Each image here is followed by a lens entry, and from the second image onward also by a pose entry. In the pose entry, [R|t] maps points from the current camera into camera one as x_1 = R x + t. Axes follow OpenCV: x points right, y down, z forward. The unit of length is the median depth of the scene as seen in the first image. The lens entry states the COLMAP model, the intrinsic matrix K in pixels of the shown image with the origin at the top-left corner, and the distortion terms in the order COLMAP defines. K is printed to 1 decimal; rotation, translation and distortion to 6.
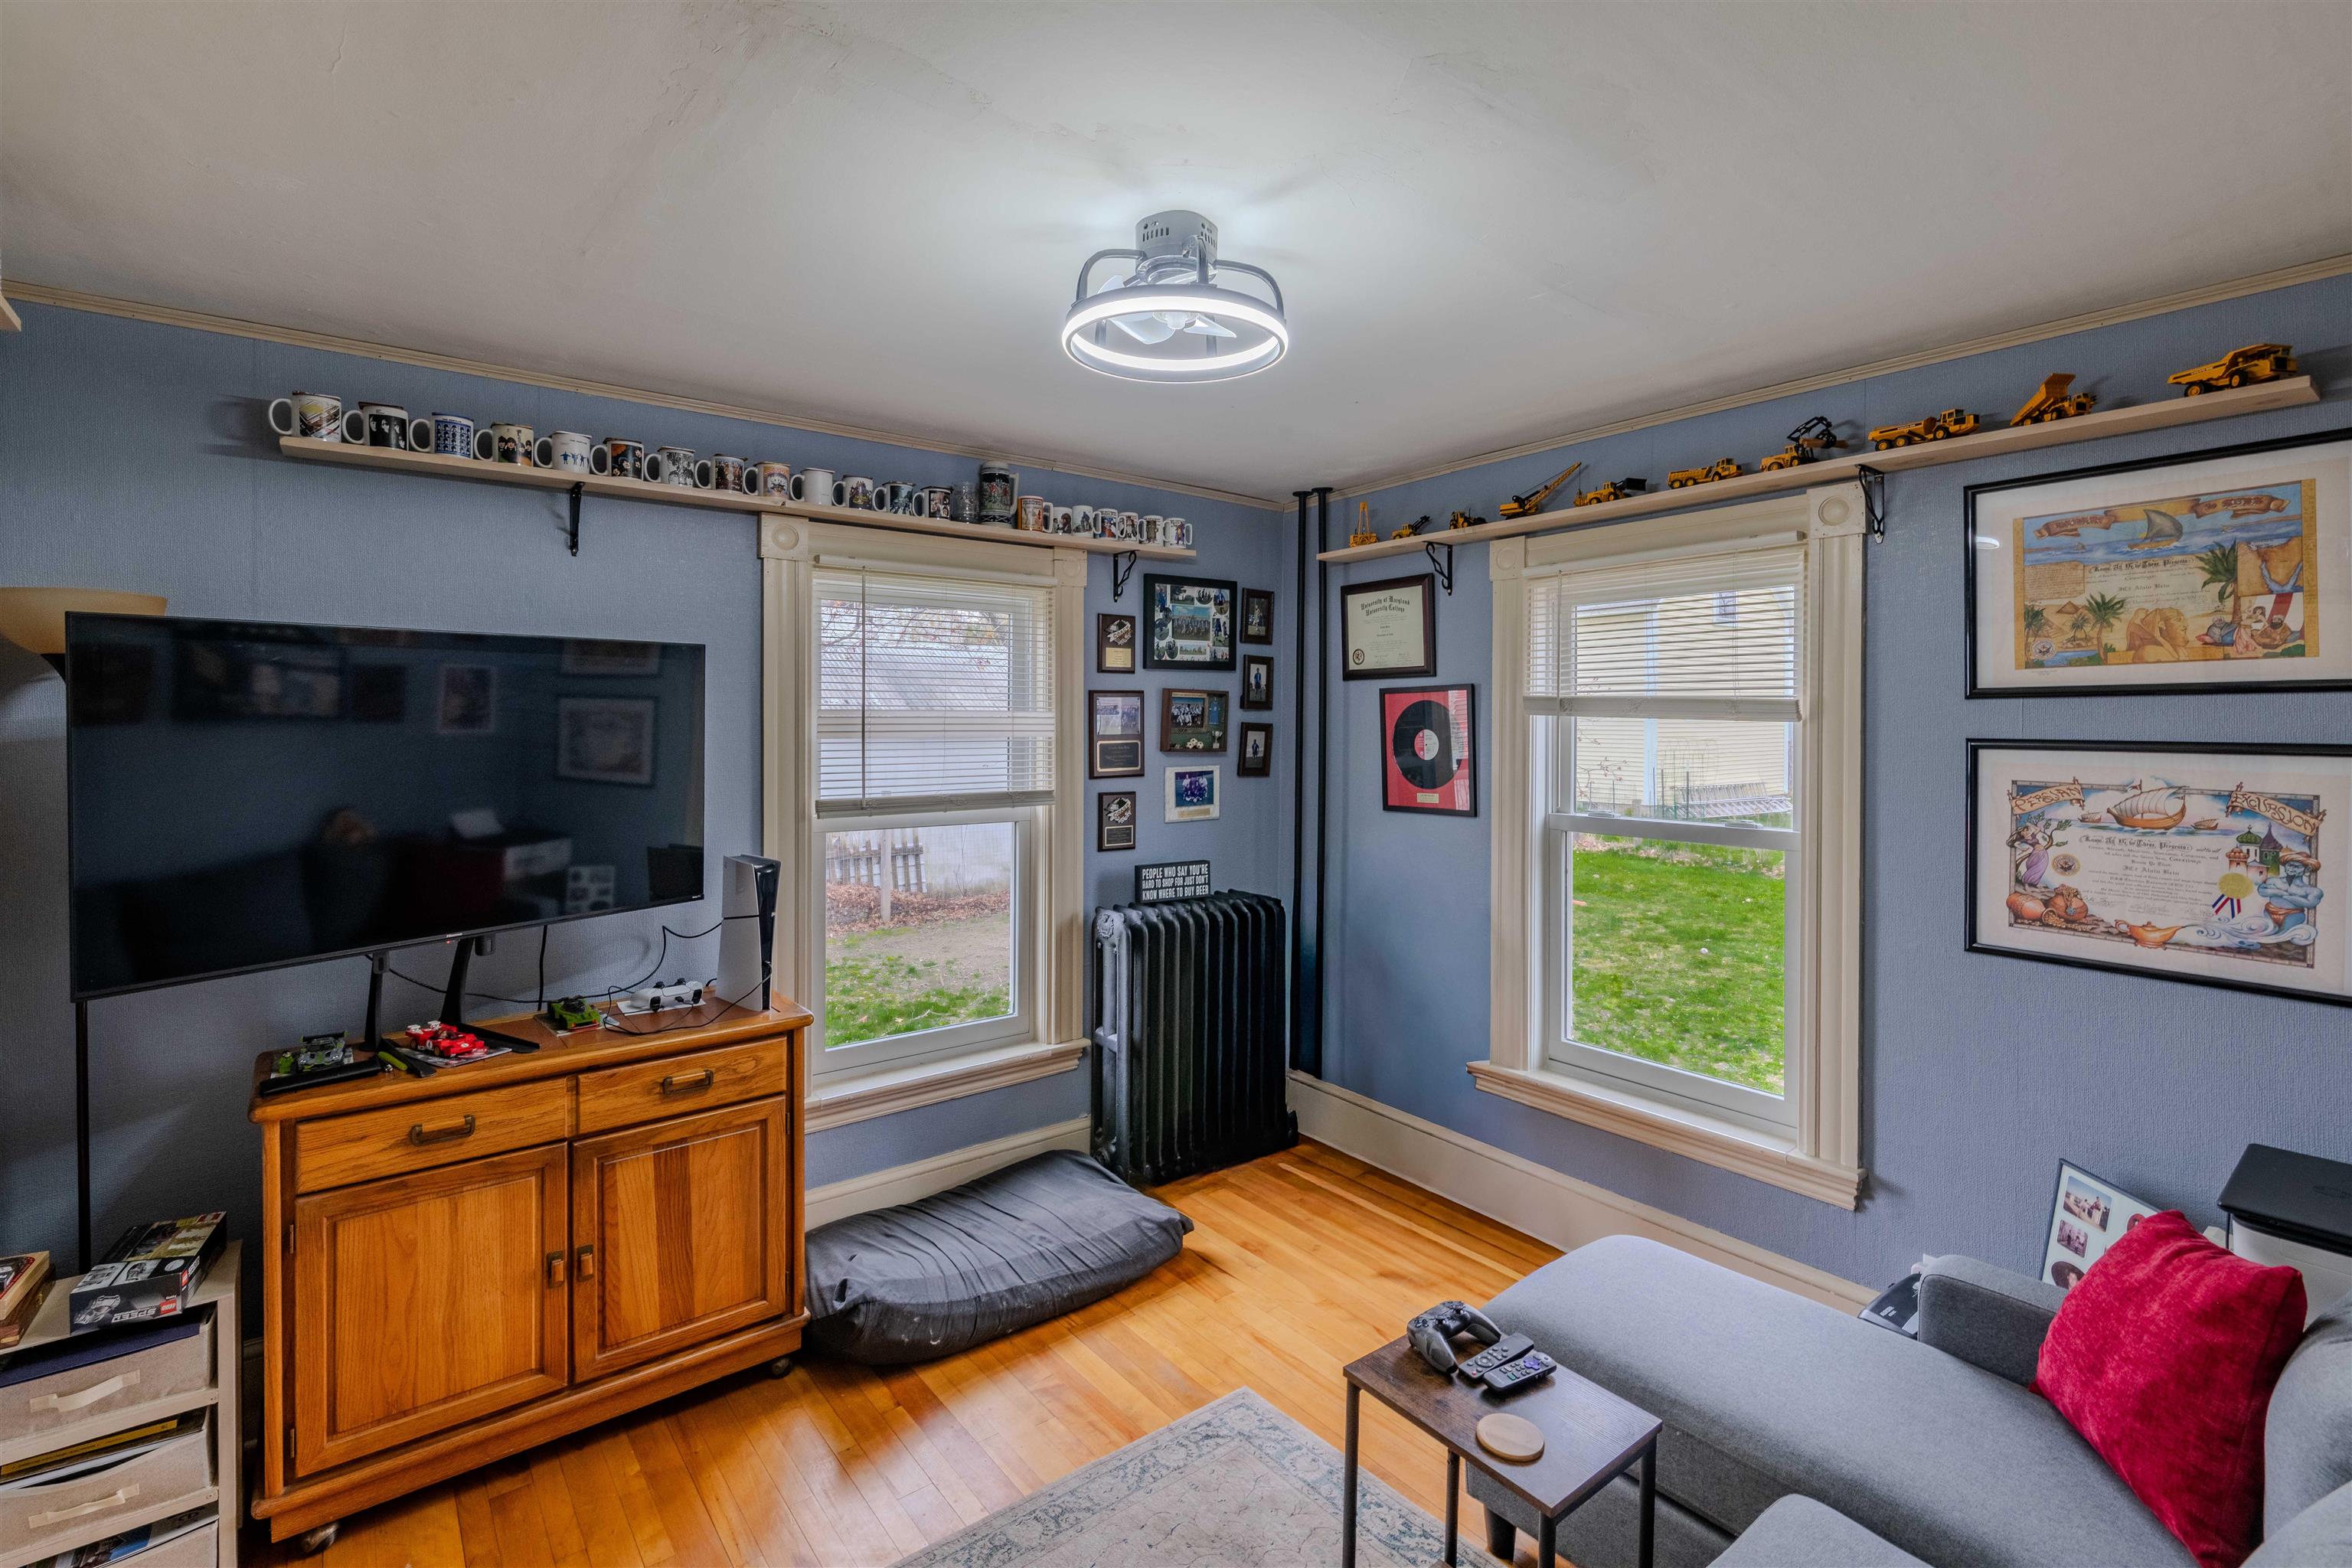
lens RADIAL K [[1038.3, 0, 1167.7], [0, 1038.3, 723.6], [0, 0, 1]] dist [0.000382, -0.001774]
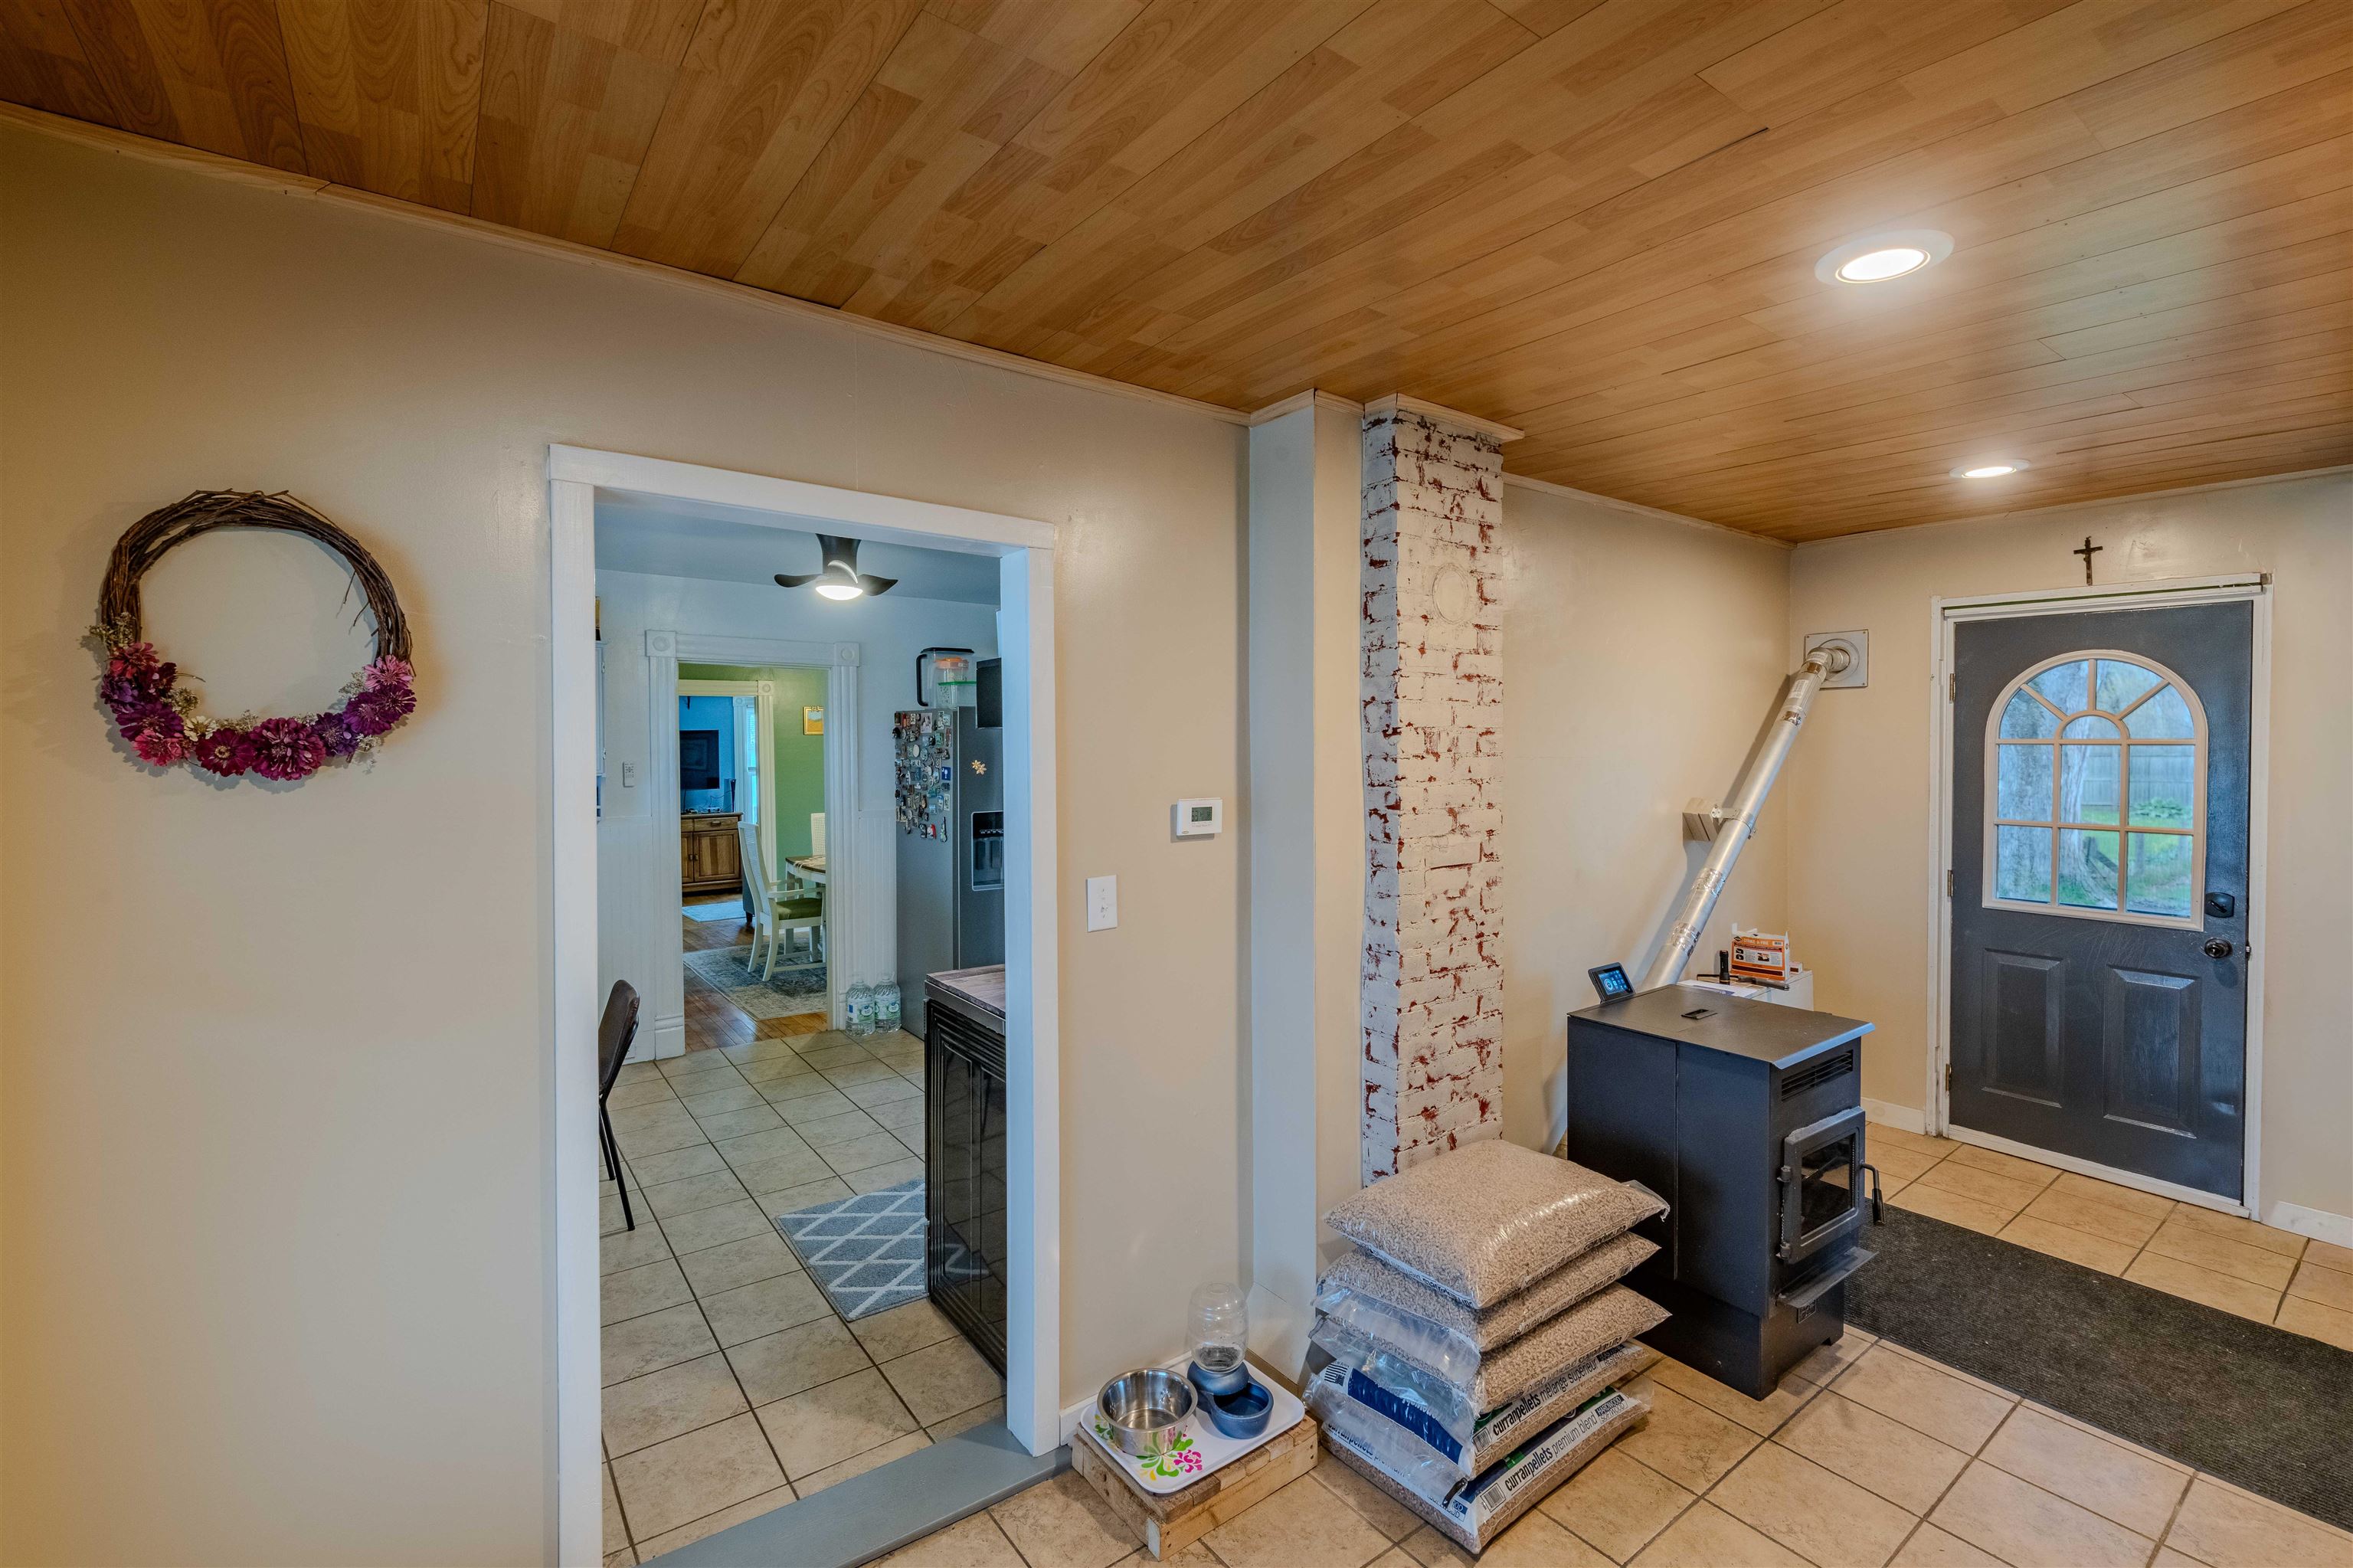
lens RADIAL K [[1038.7, 0, 1186.3], [0, 1038.7, 740.3], [0, 0, 1]] dist [0.000382, -0.001774]
pose [[0.999512, -0.016621, -0.026430, 1.724964], [0.016696, 0.999857, 0.002596, -0.011116], [0.026383, -0.003036, 0.999647, -3.499977]]
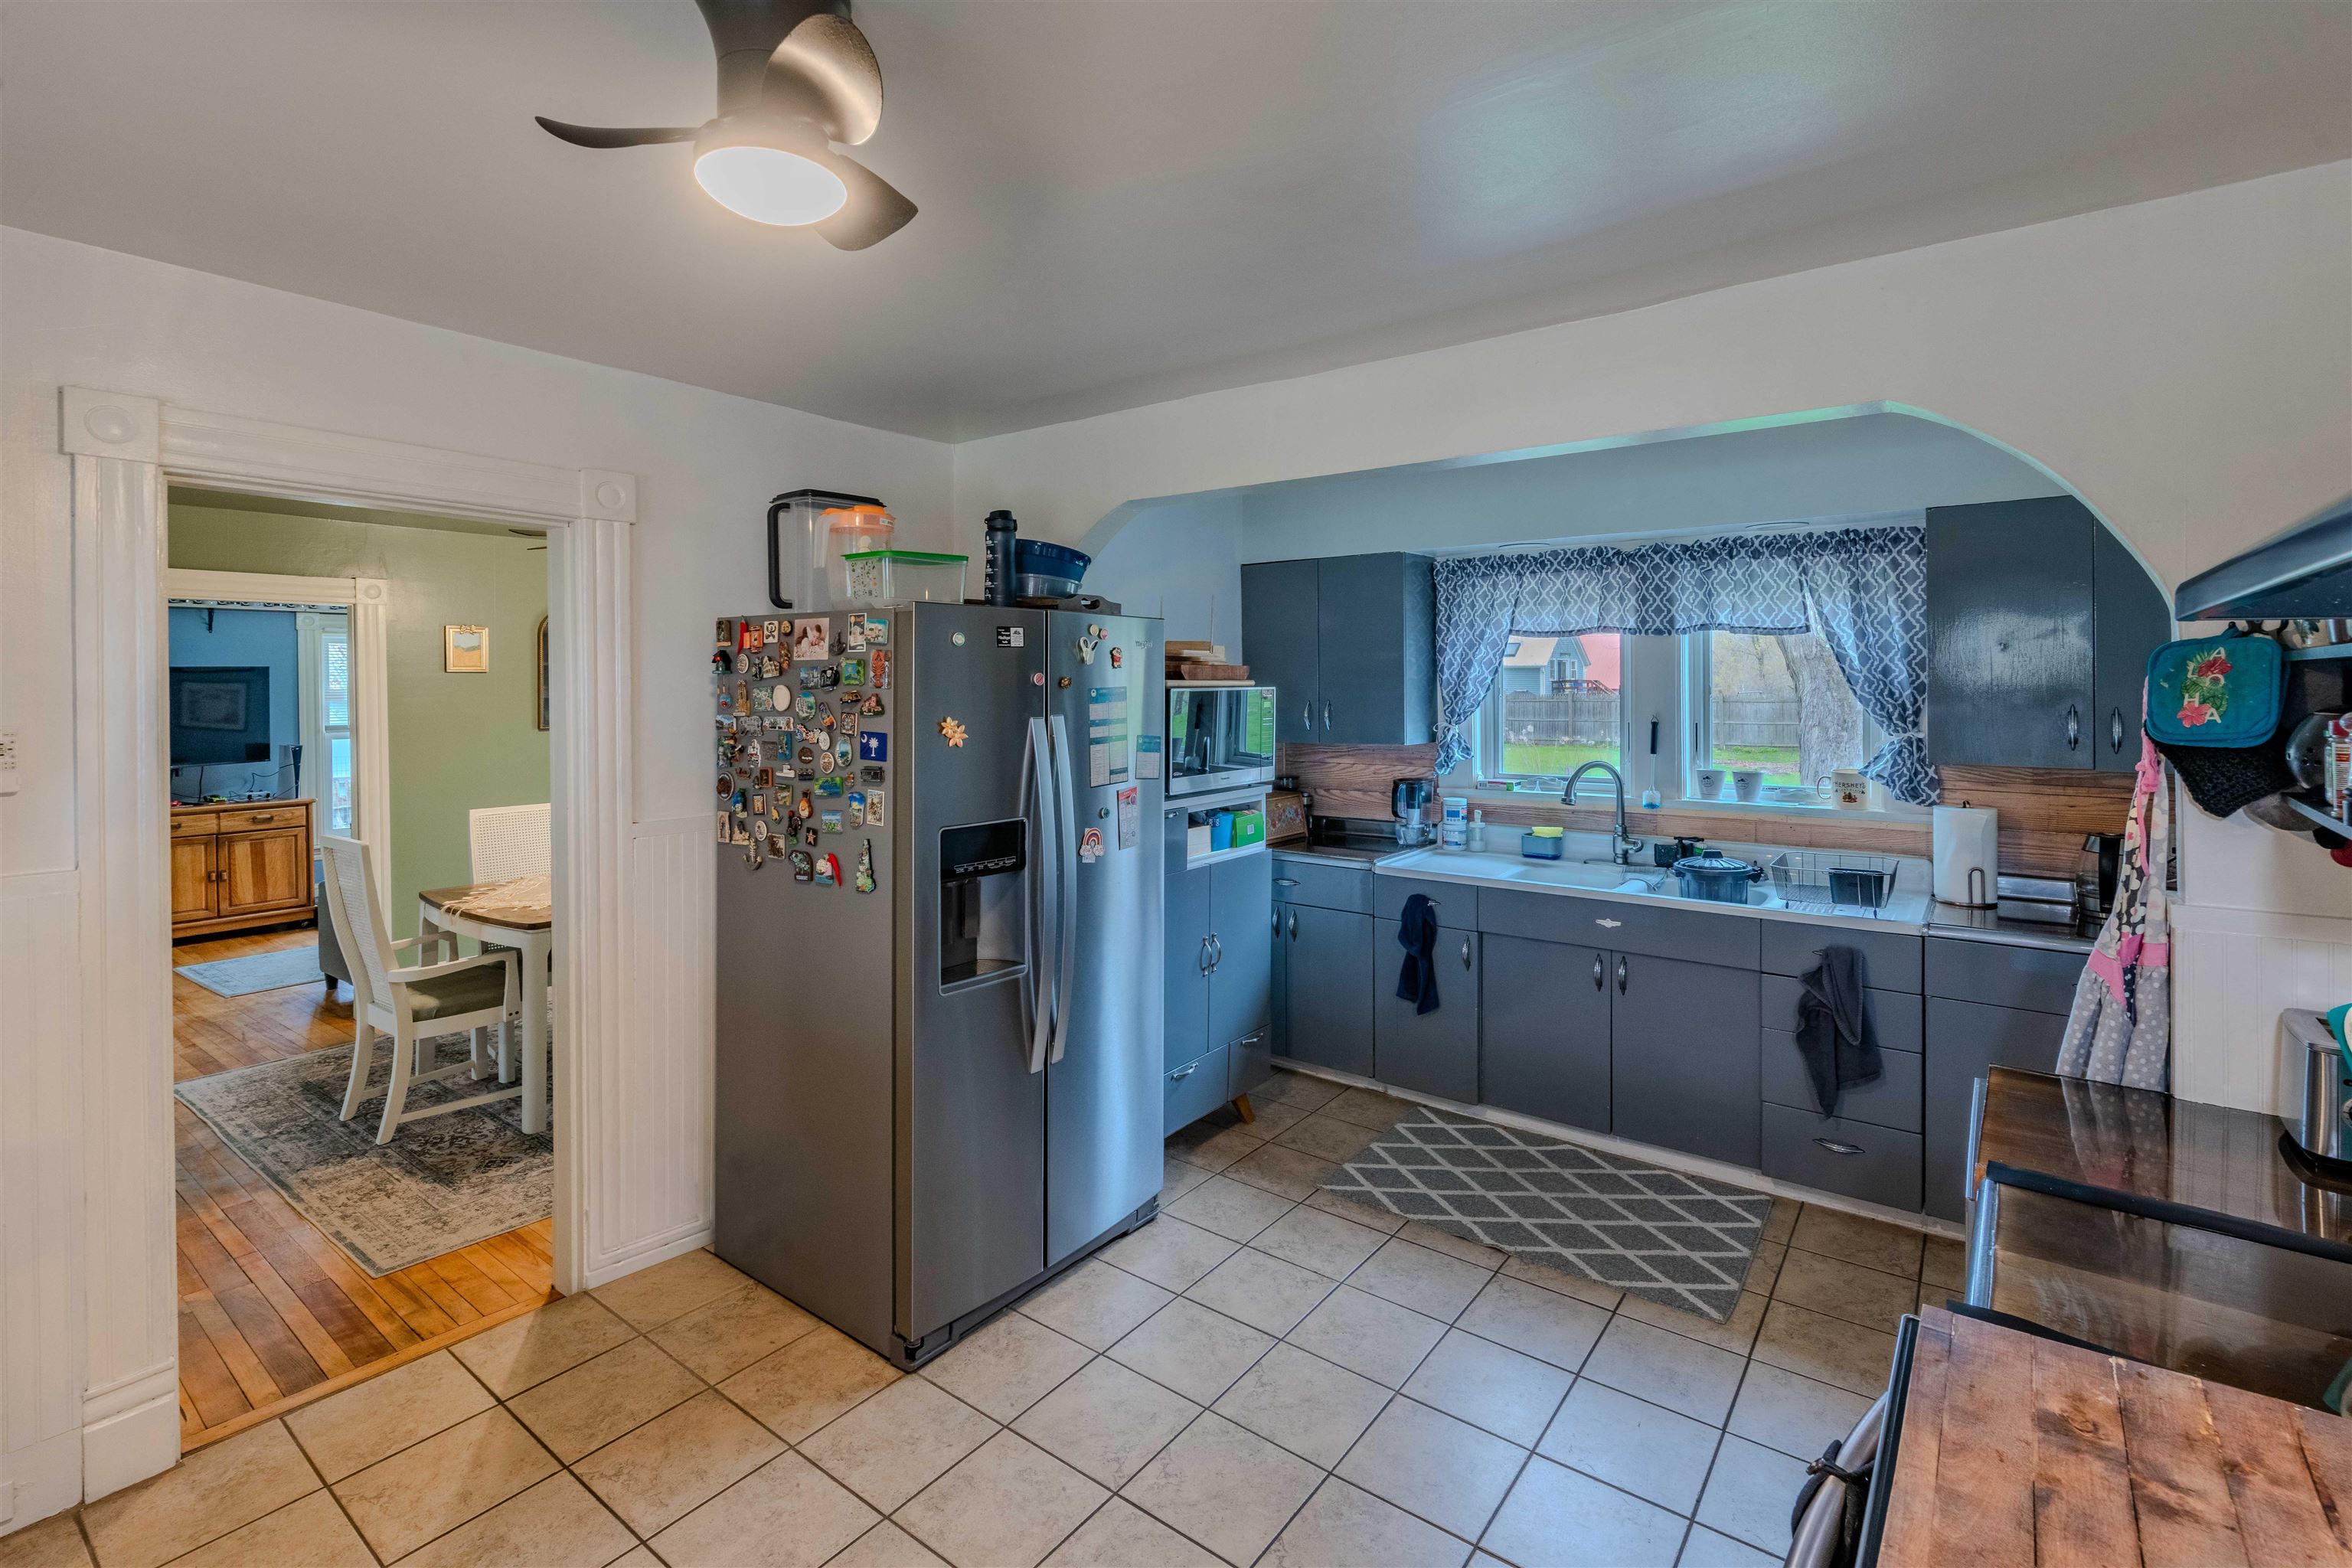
lens RADIAL K [[1038.3, 0, 1169.8], [0, 1038.3, 694.6], [0, 0, 1]] dist [0.000382, -0.001774]
pose [[0.963756, -0.011242, 0.266548, 1.154401], [0.009804, 0.999929, 0.006725, 0.001636], [-0.266605, -0.003868, 0.963798, -2.355353]]
